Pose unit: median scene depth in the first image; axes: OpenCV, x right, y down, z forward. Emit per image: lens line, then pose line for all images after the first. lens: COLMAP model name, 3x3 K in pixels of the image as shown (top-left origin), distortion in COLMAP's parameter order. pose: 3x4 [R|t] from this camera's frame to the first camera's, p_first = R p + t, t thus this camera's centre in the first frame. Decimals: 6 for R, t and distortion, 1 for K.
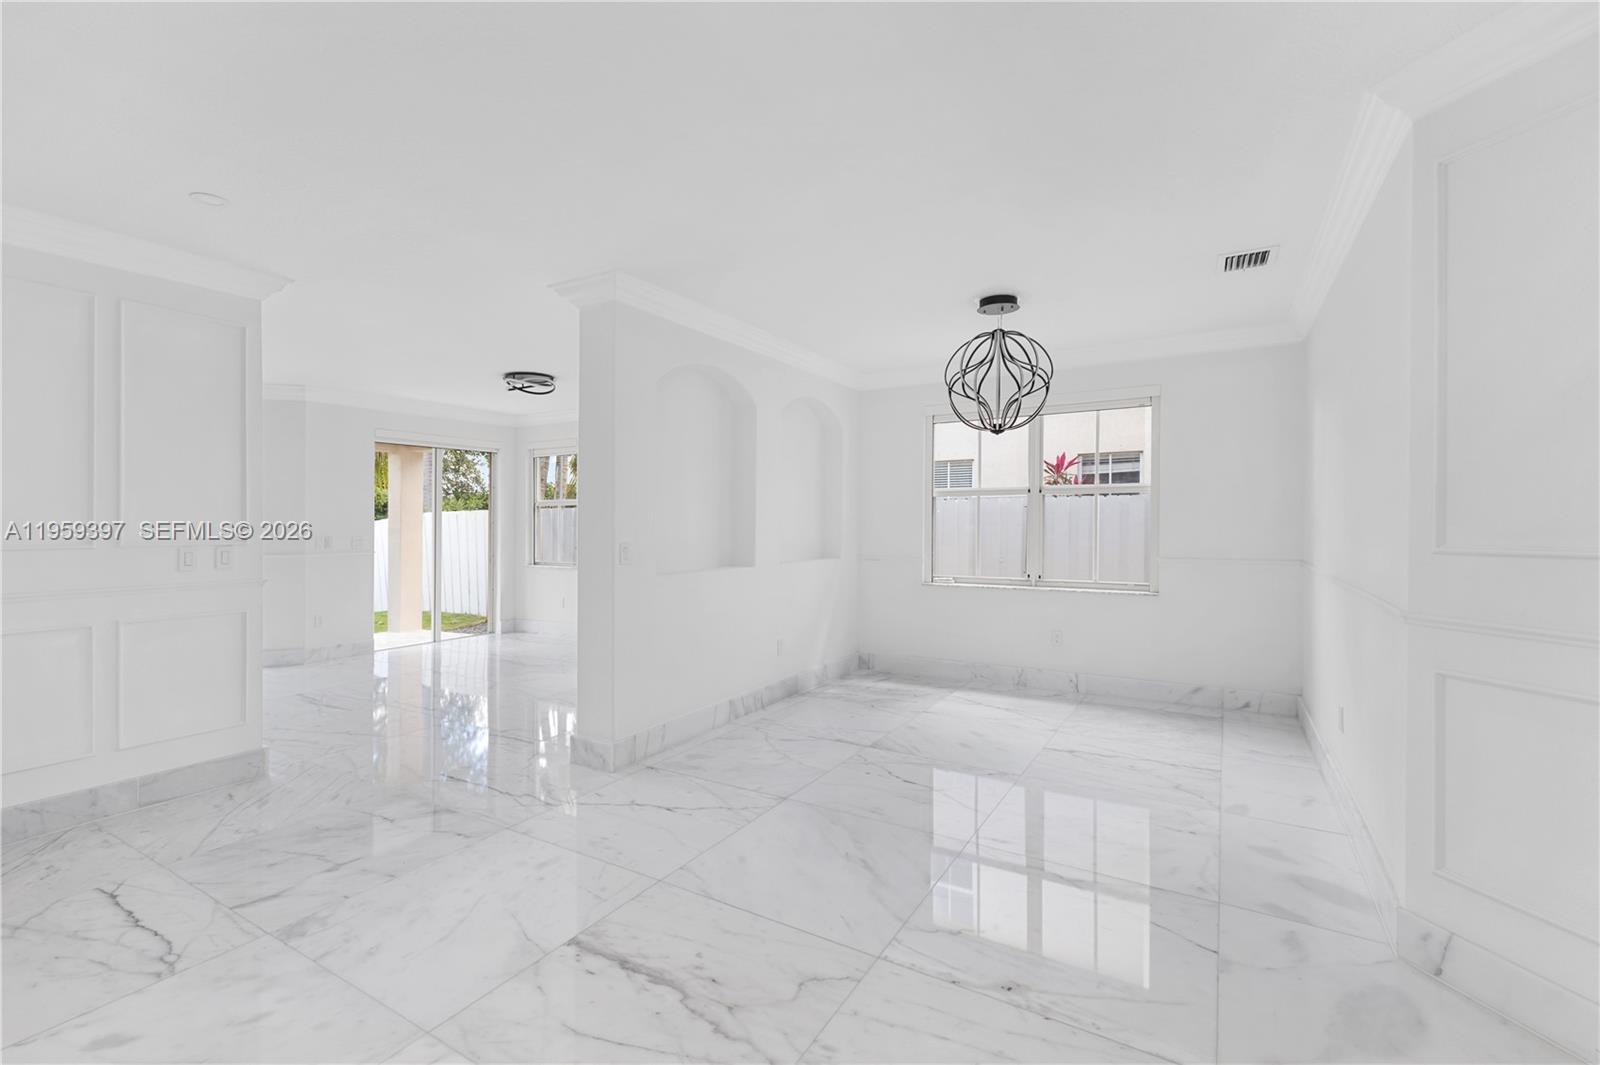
lens RADIAL K [[696.7, 0, 795.3], [0, 696.7, 522.8], [0, 0, 1]] dist [0.010478, -0.000643]
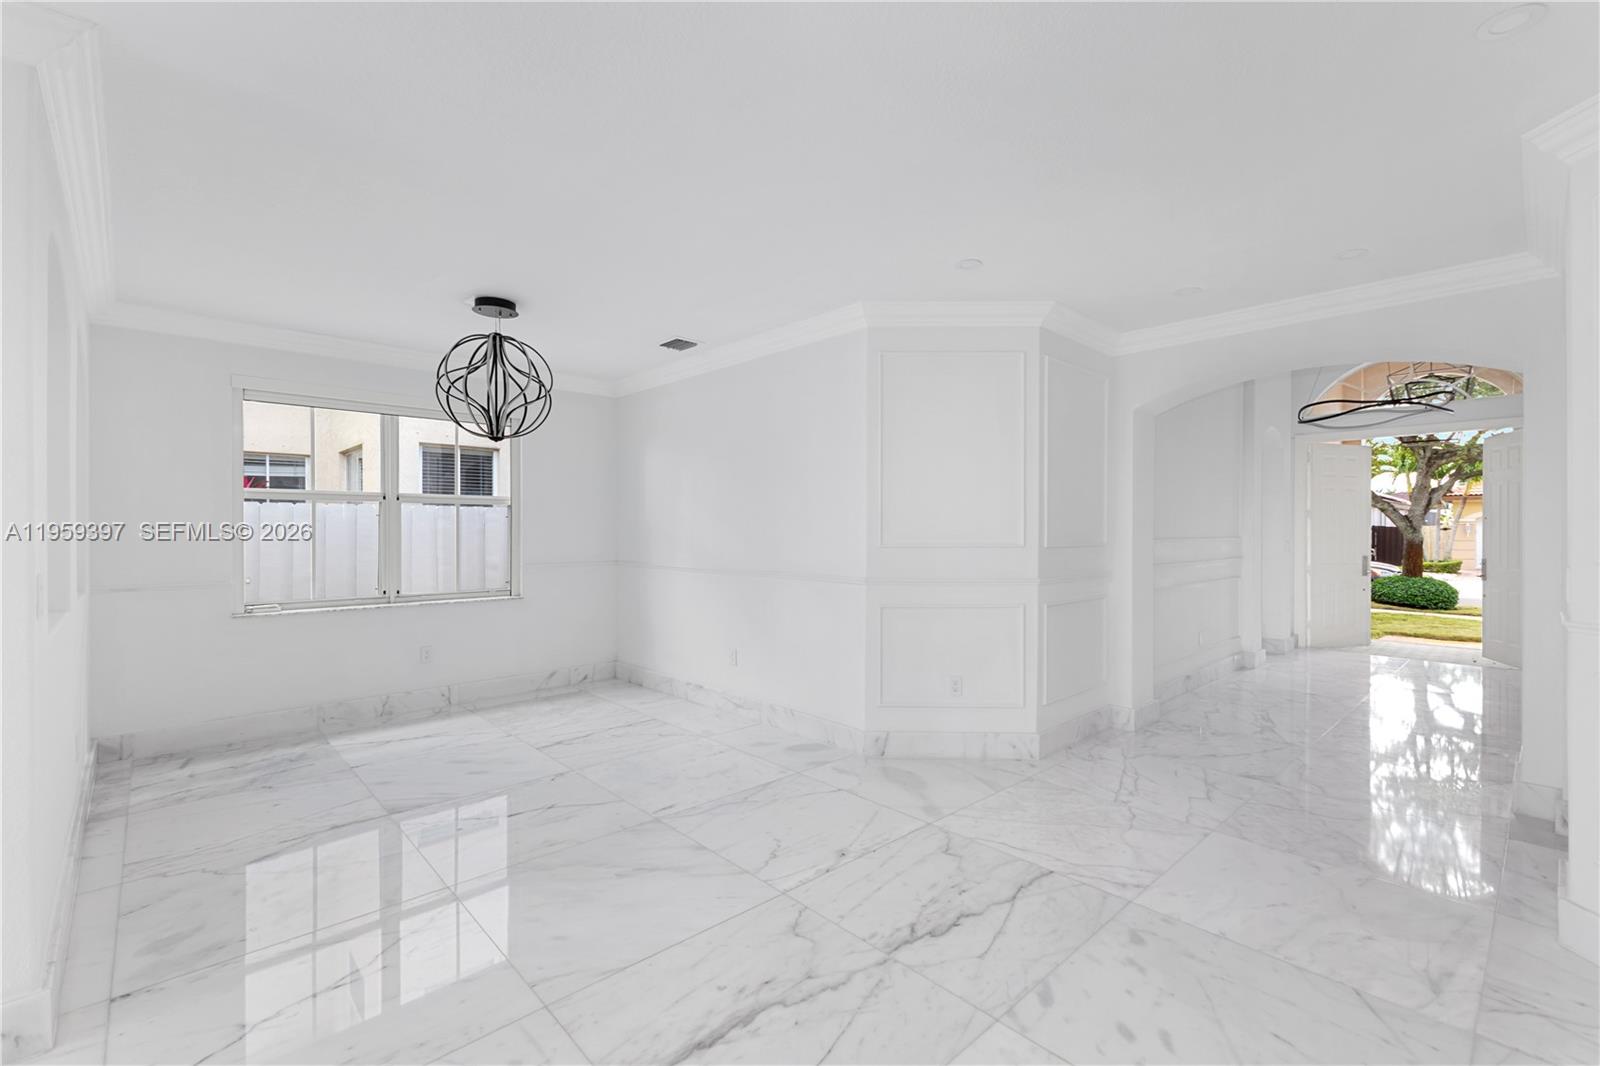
lens RADIAL K [[696.7, 0, 798.4], [0, 696.7, 528.3], [0, 0, 1]] dist [0.010478, -0.000643]
pose [[0.278873, 0.005835, 0.960310, -0.526166], [0.002251, 0.999975, -0.006730, 0.001700], [-0.960325, 0.004038, 0.278853, 0.326827]]
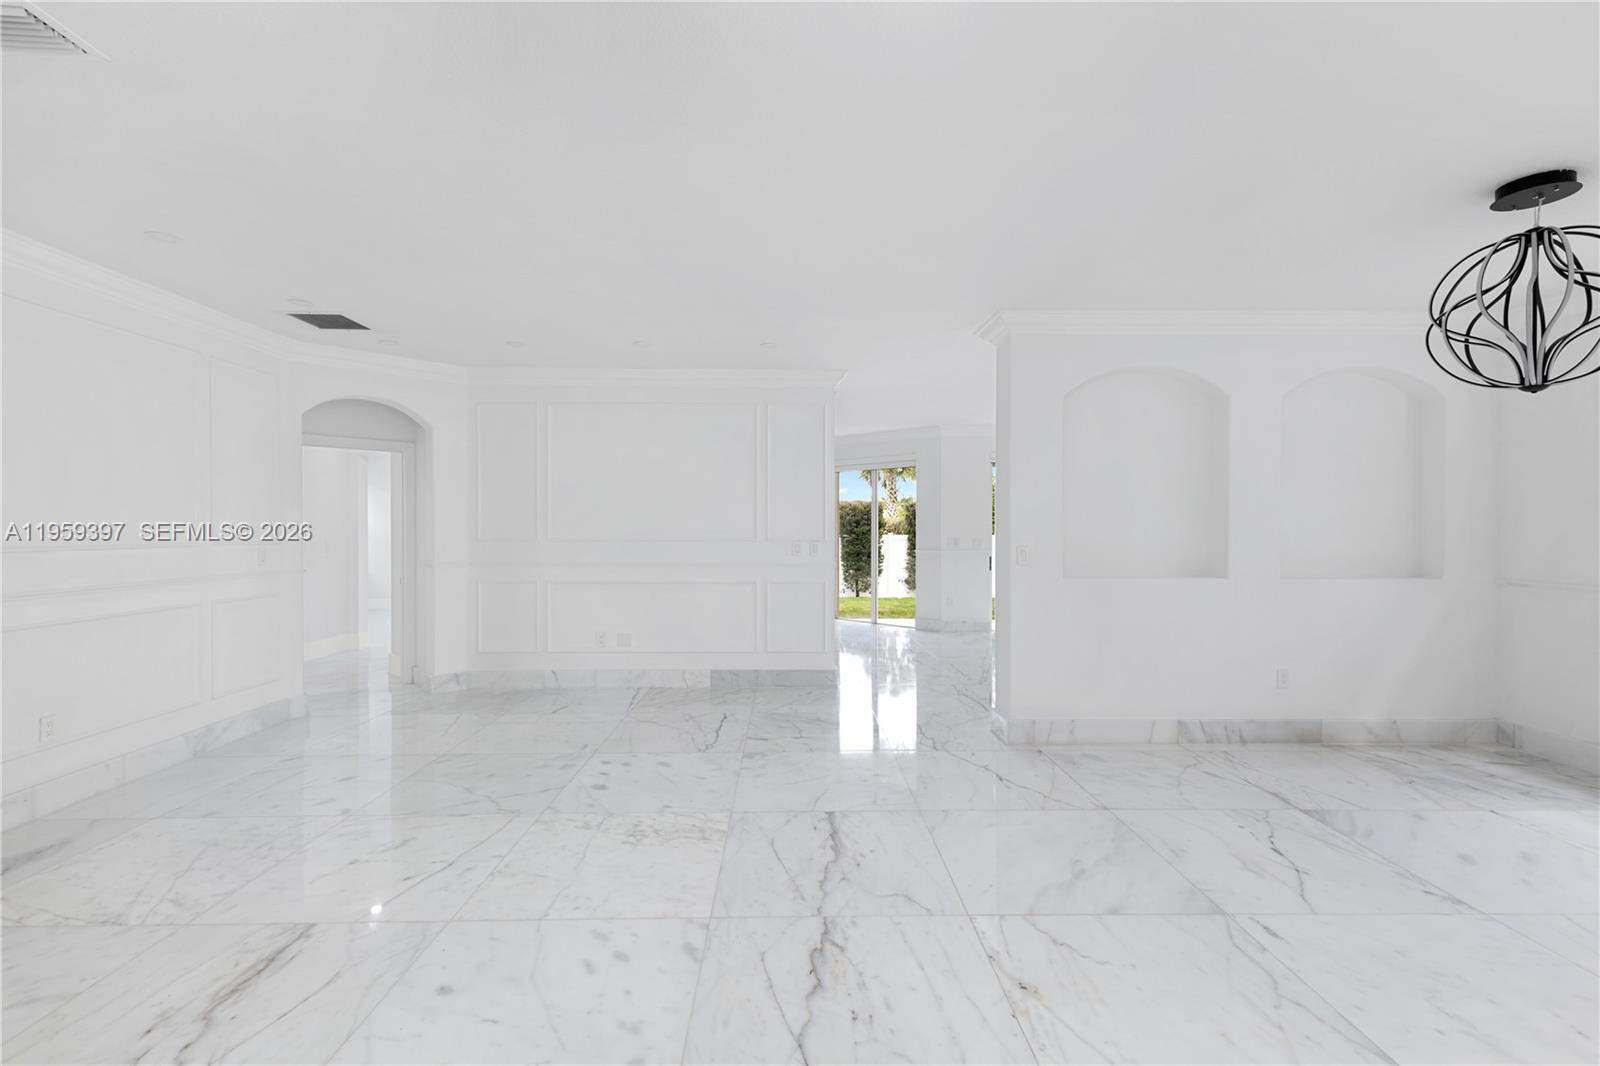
lens RADIAL K [[696.7, 0, 800.3], [0, 696.7, 526.4], [0, 0, 1]] dist [0.010478, -0.000643]
pose [[0.533235, 0.001821, -0.845965, 0.472862], [-0.003310, 0.999995, 0.000066, -0.001373], [0.845961, 0.002765, 0.533238, 0.087078]]
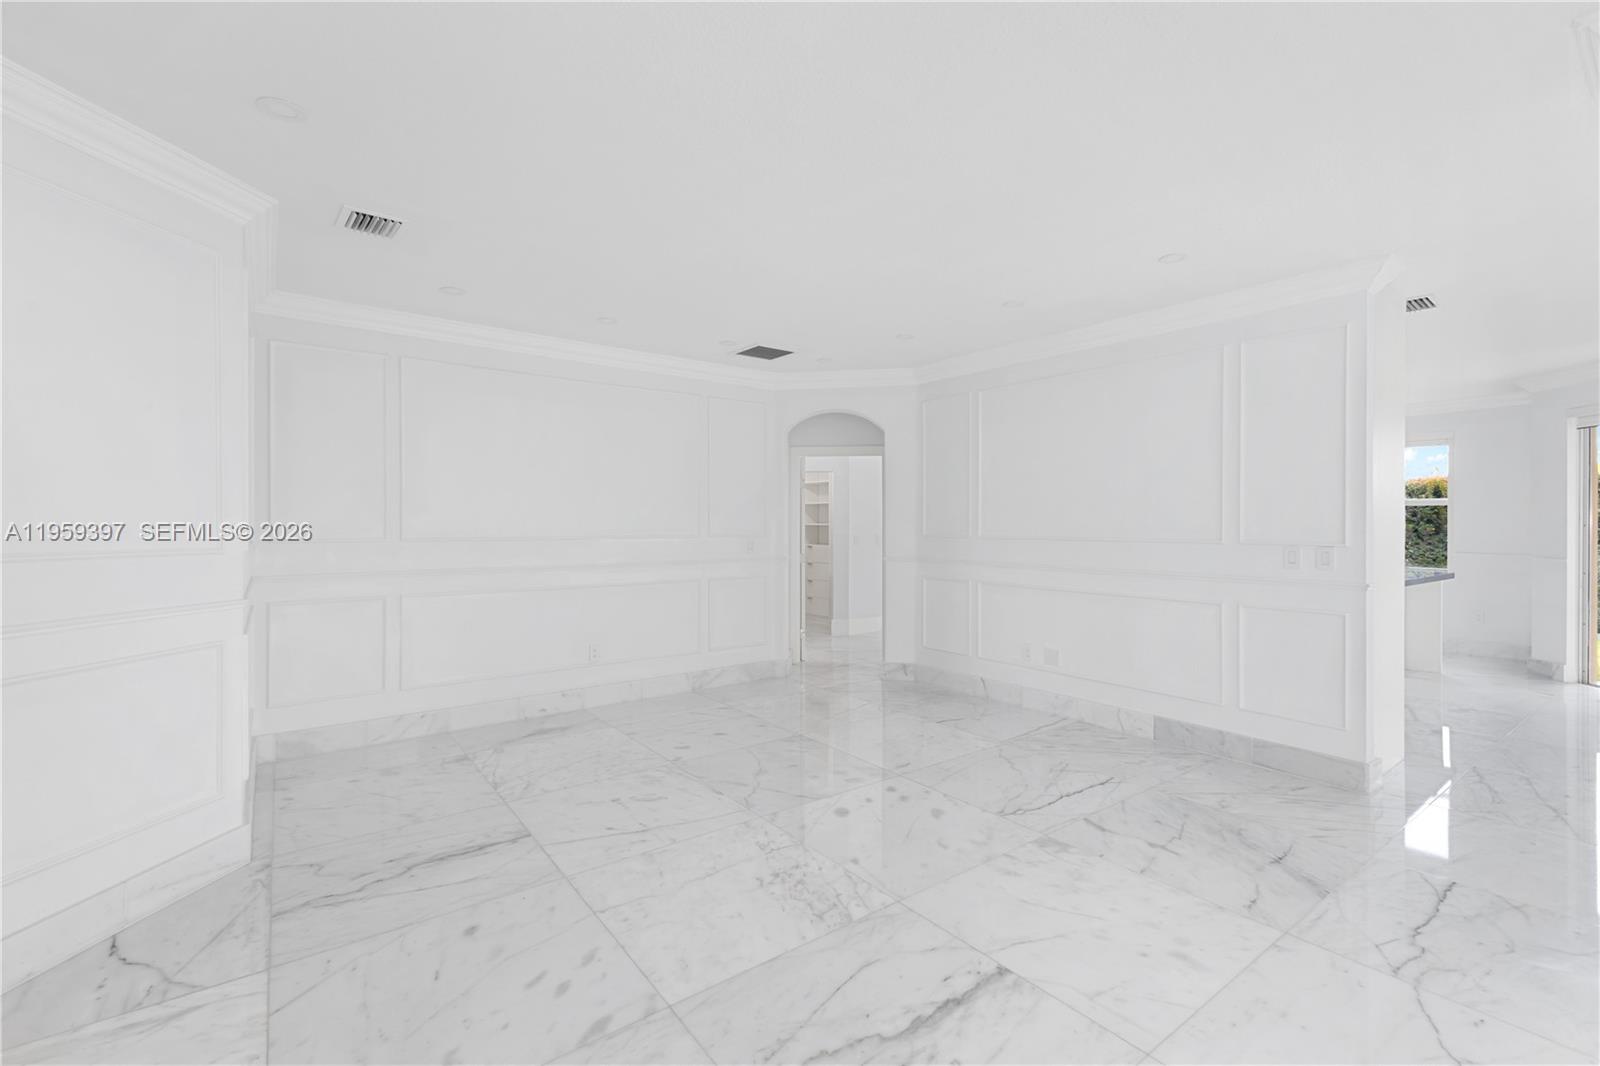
lens RADIAL K [[696.7, 0, 808.6], [0, 696.7, 541.7], [0, 0, 1]] dist [0.010478, -0.000643]
pose [[-0.367246, 0.028609, -0.929684, 0.338828], [-0.001033, 0.999514, 0.031166, -0.003271], [0.930123, 0.012406, -0.367038, 0.583178]]
